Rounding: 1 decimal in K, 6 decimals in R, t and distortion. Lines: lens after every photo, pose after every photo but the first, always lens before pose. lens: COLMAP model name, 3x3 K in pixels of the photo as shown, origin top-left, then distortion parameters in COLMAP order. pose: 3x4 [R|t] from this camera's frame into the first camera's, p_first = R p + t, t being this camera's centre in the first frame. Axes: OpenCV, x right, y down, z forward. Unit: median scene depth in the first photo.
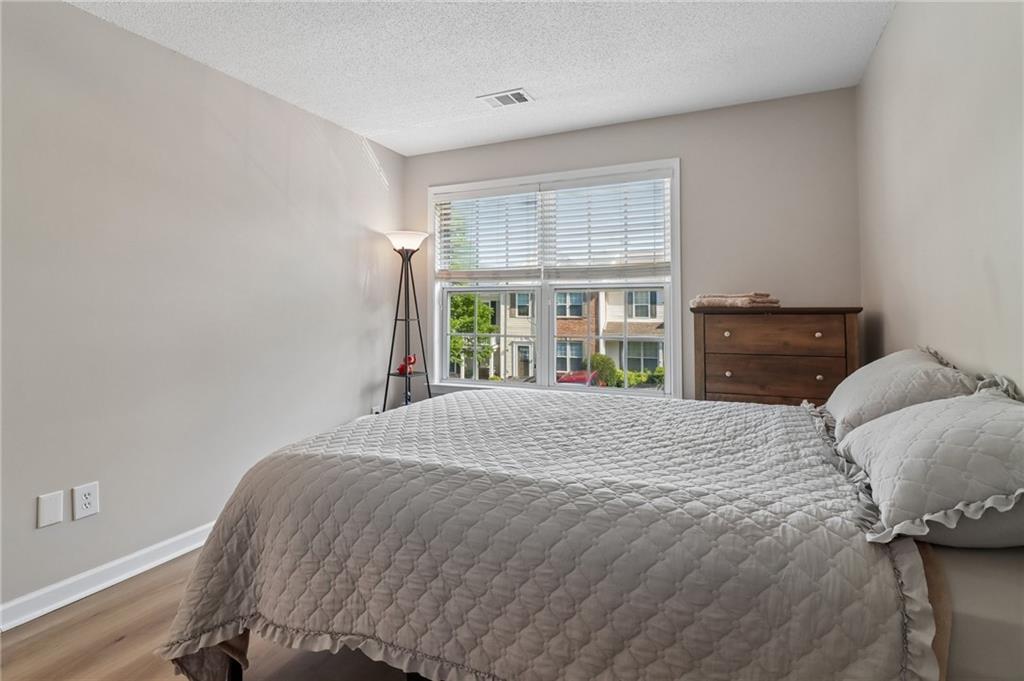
lens RADIAL K [[484.0, 0, 515.4], [0, 484.0, 302.5], [0, 0, 1]] dist [-0.003943, -0.000495]
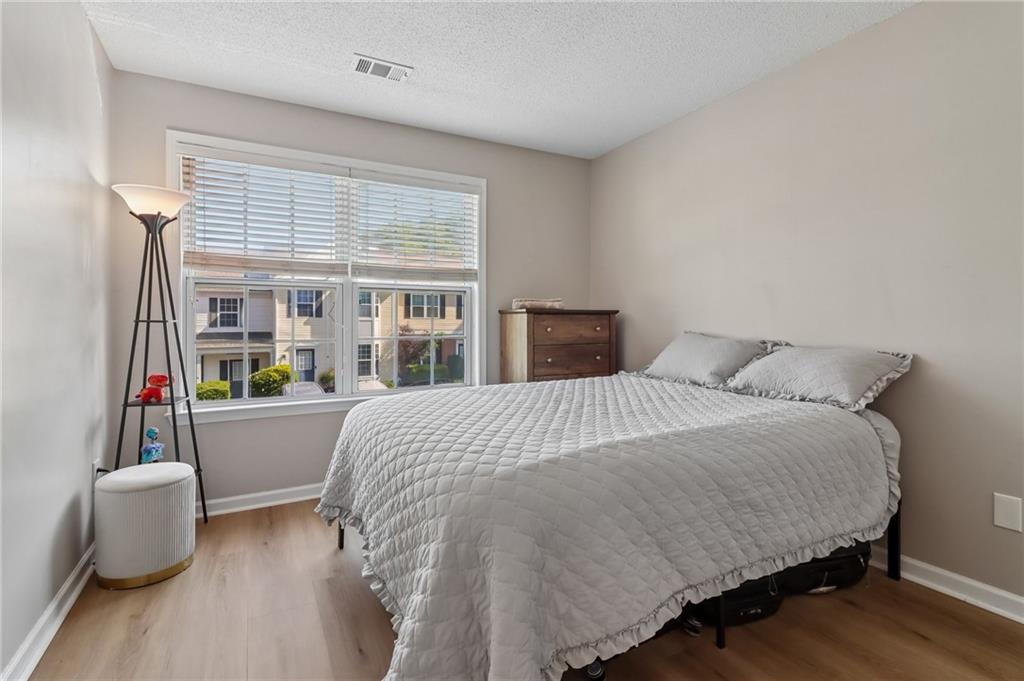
lens RADIAL K [[484.0, 0, 512.3], [0, 484.0, 336.2], [0, 0, 1]] dist [-0.003943, -0.000495]
pose [[0.615477, -0.020226, 0.787895, -0.476130], [-0.015166, 0.999182, 0.037497, 0.025975], [-0.788009, -0.035028, 0.614667, 0.205394]]
